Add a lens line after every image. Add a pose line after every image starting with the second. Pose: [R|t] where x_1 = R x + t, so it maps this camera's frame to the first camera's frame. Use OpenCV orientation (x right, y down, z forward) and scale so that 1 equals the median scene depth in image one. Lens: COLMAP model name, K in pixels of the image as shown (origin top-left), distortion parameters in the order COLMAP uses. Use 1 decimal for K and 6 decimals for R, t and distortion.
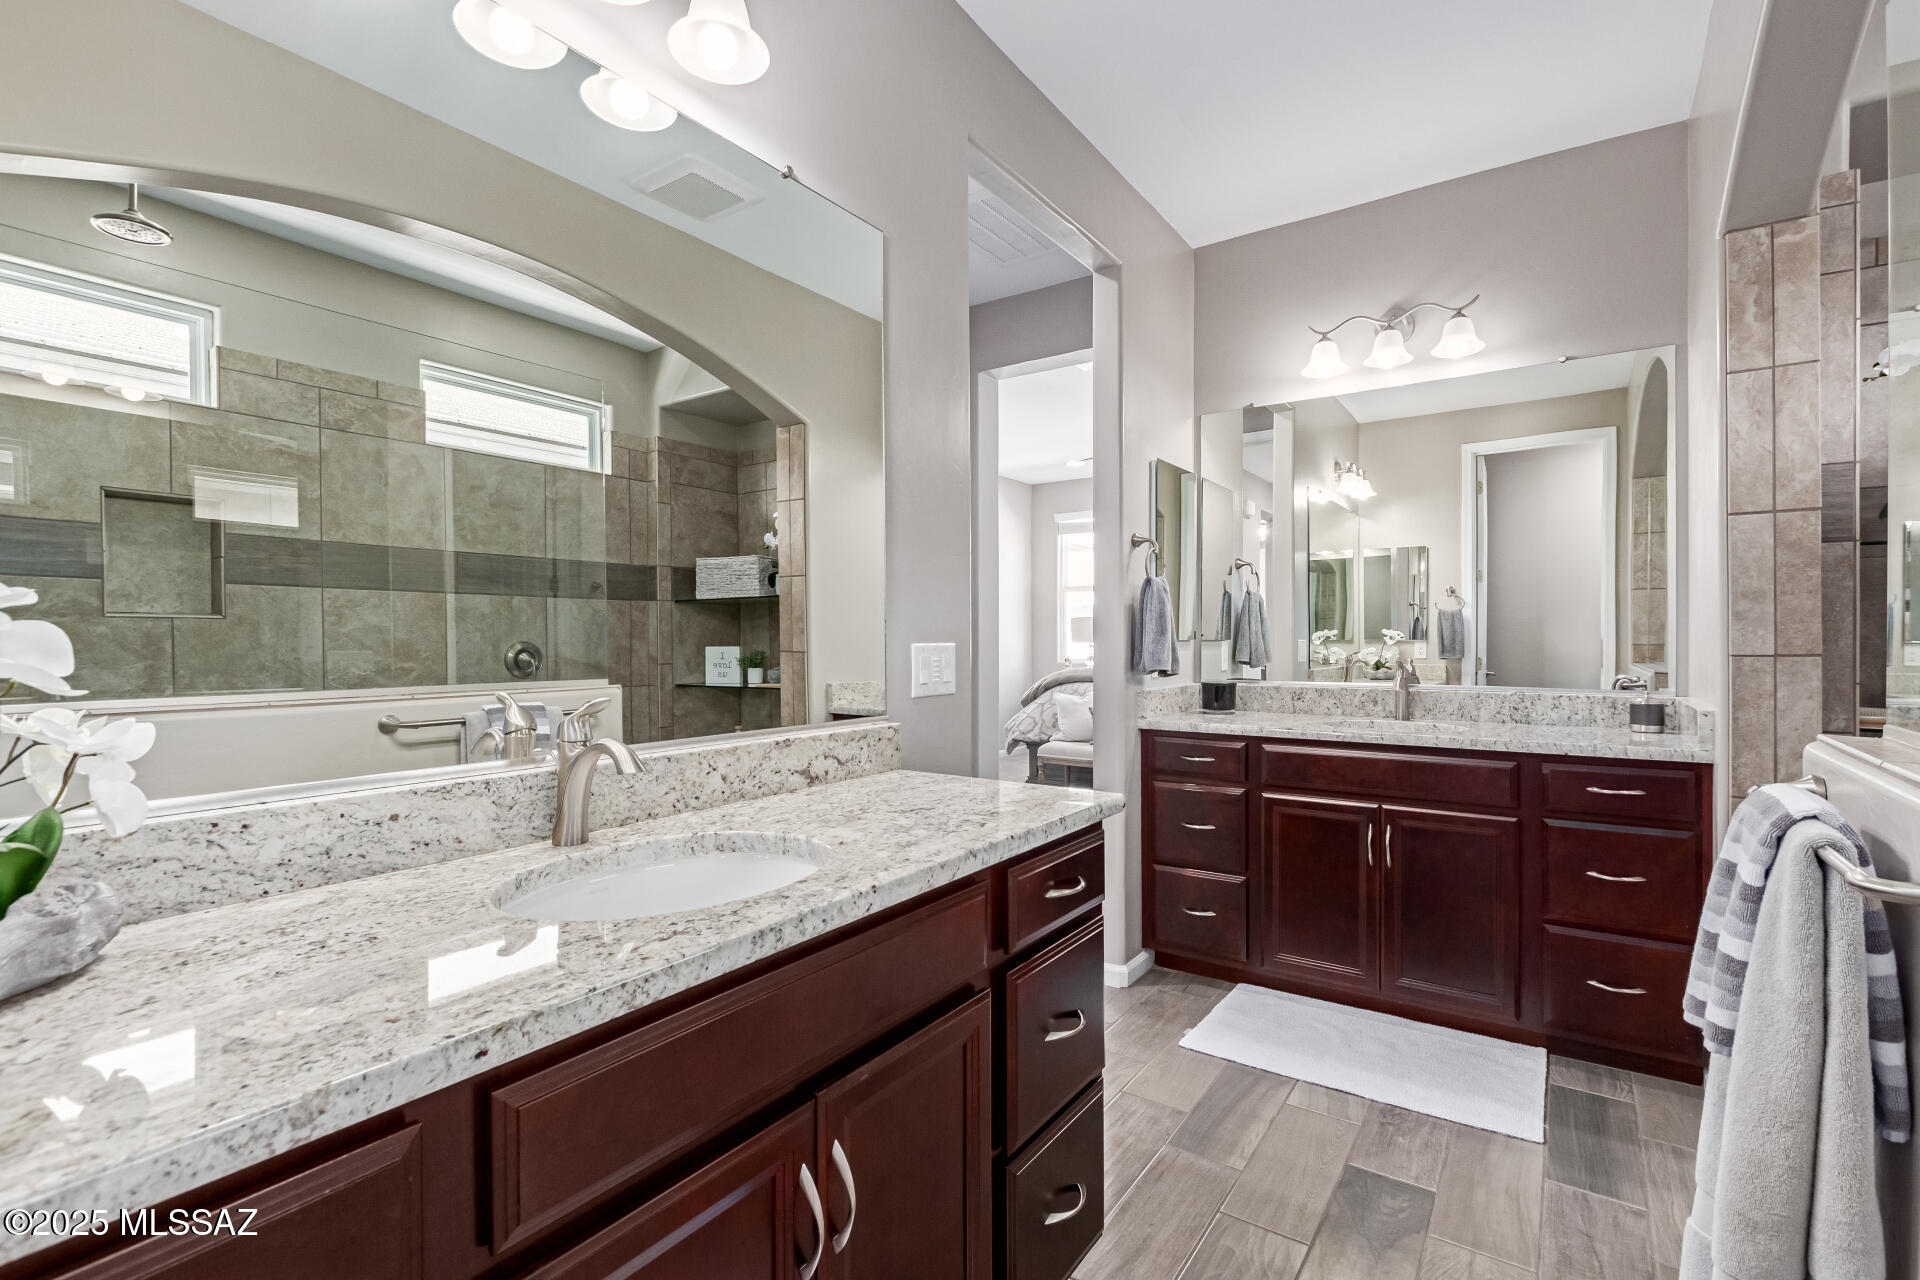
lens RADIAL K [[873.7, 0, 966.3], [0, 873.7, 638.3], [0, 0, 1]] dist [0.002737, -0.002720]
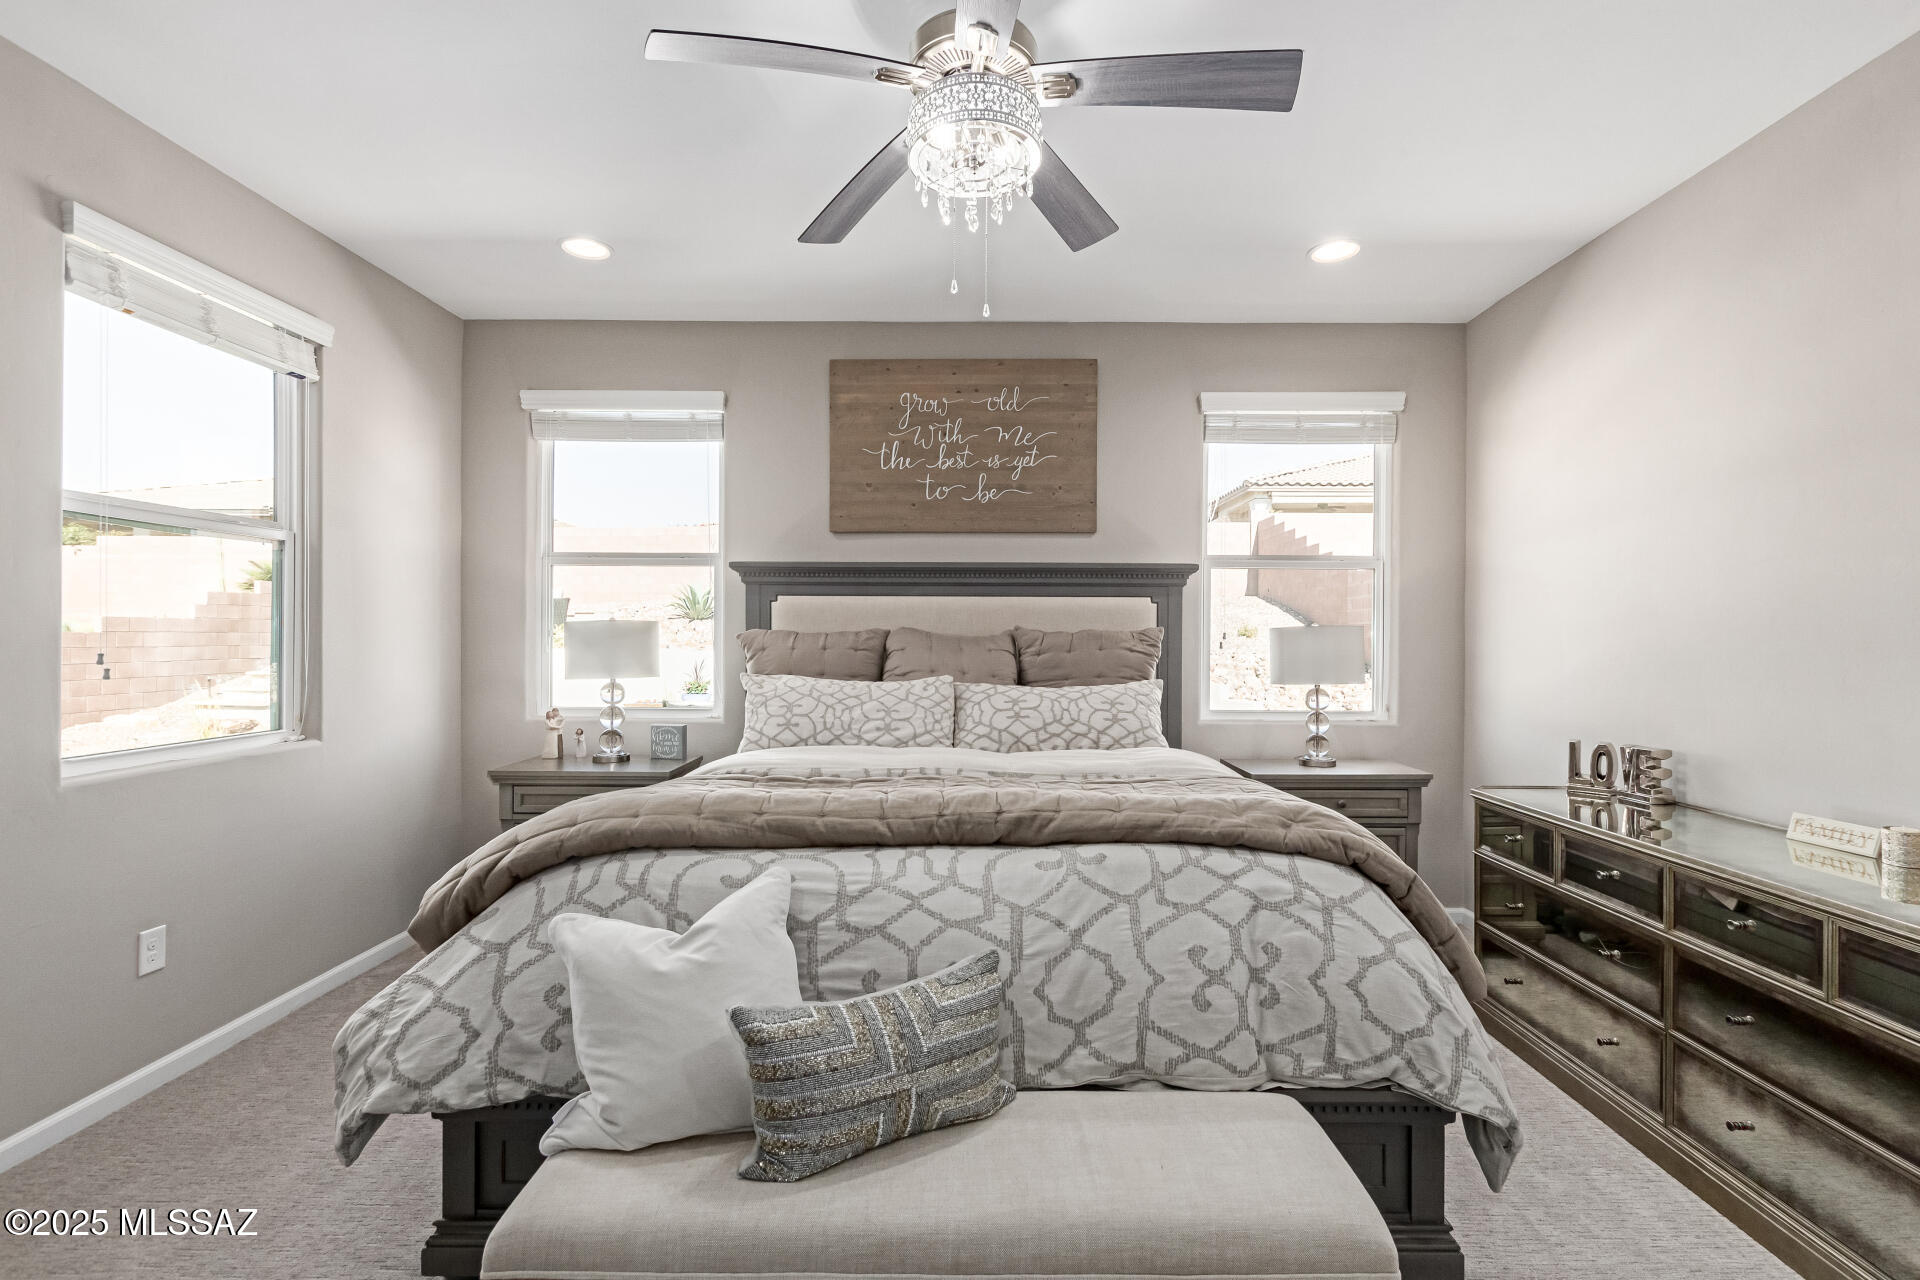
lens RADIAL K [[873.7, 0, 963.3], [0, 873.7, 643.6], [0, 0, 1]] dist [0.002737, -0.002720]
pose [[0.834059, -0.001776, 0.551672, 0.057134], [0.002493, 0.999997, -0.000549, -0.016285], [-0.551669, 0.001834, 0.834061, 0.692099]]
